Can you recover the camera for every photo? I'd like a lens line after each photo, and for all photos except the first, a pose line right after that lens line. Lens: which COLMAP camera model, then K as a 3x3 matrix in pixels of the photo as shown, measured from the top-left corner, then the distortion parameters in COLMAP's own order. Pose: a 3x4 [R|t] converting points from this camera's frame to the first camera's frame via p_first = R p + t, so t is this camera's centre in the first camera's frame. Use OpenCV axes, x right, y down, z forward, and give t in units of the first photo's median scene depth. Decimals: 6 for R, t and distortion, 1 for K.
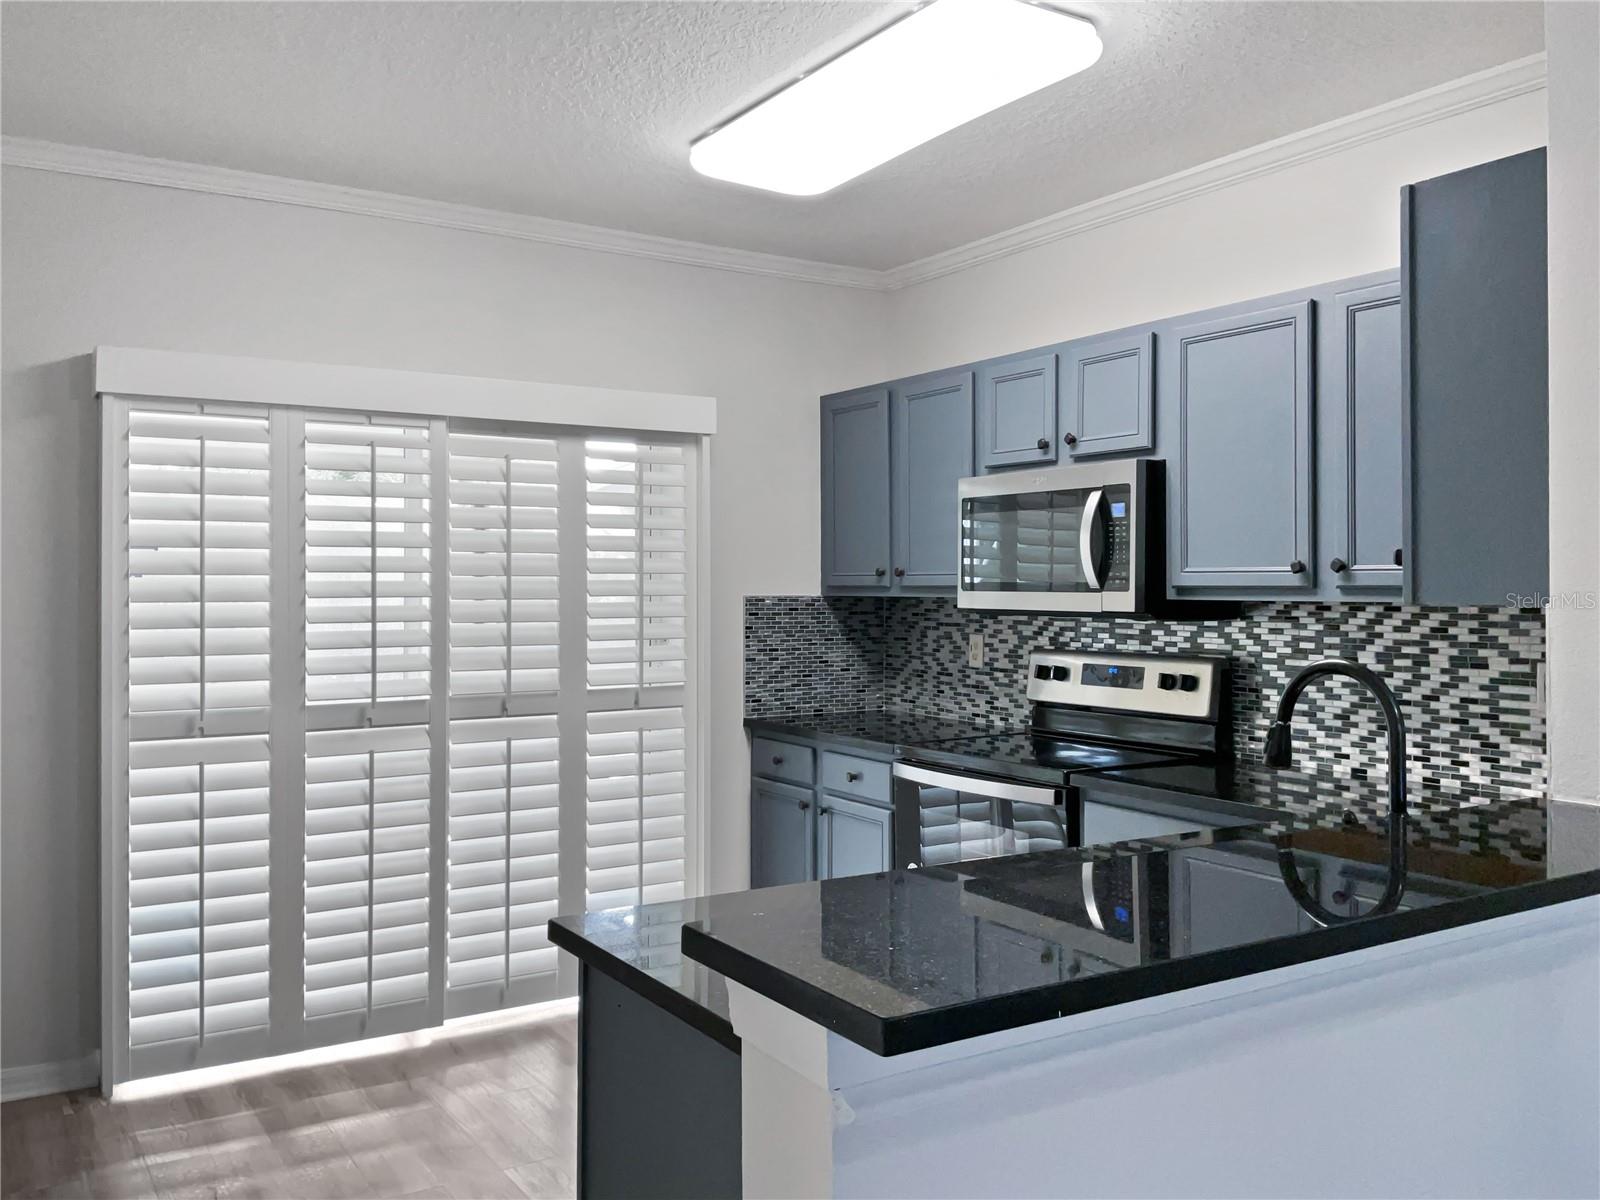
lens RADIAL K [[1350.5, 0, 775.3], [0, 1350.5, 573.2], [0, 0, 1]] dist [0.125678, -0.249378]
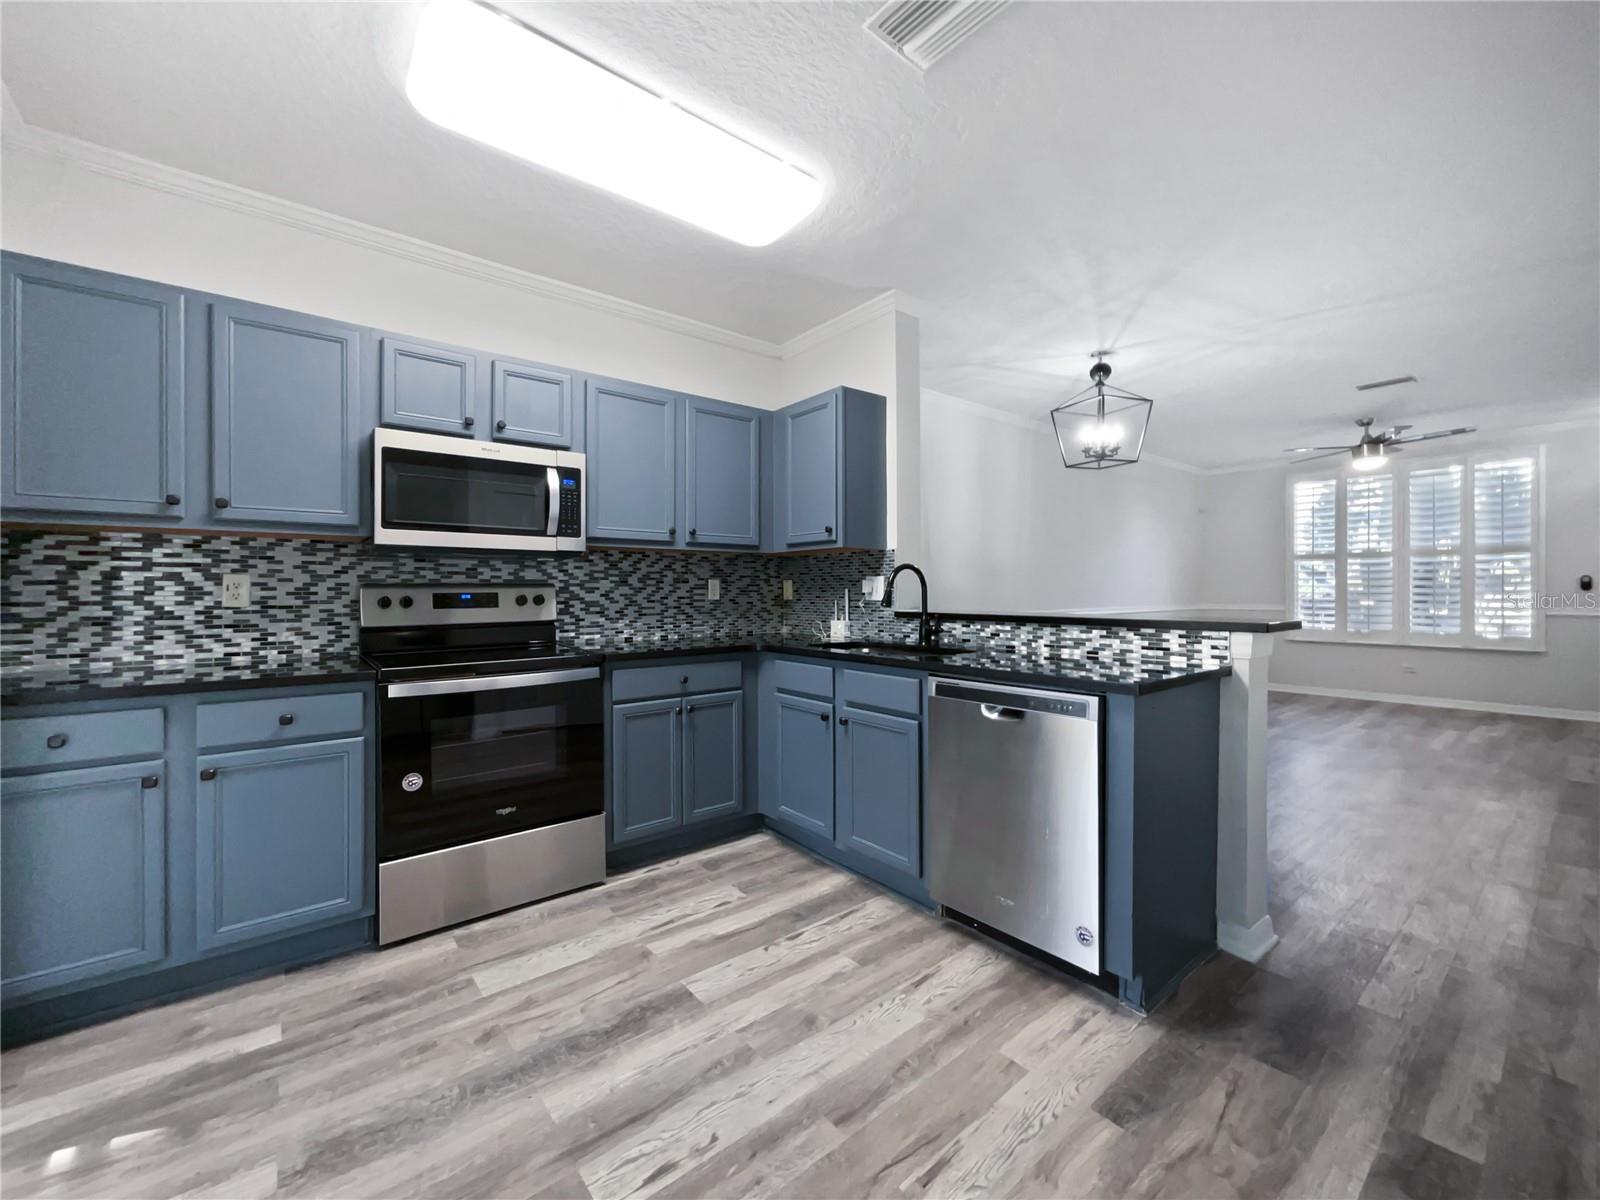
lens RADIAL K [[651.6, 0, 793.9], [0, 651.6, 597.3], [0, 0, 1]] dist [-0.000998, 0.000088]
pose [[-0.133343, -0.008462, 0.991034, -0.463243], [-0.004830, 0.999957, 0.007889, 0.067288], [-0.991058, -0.003734, -0.133378, 0.777174]]
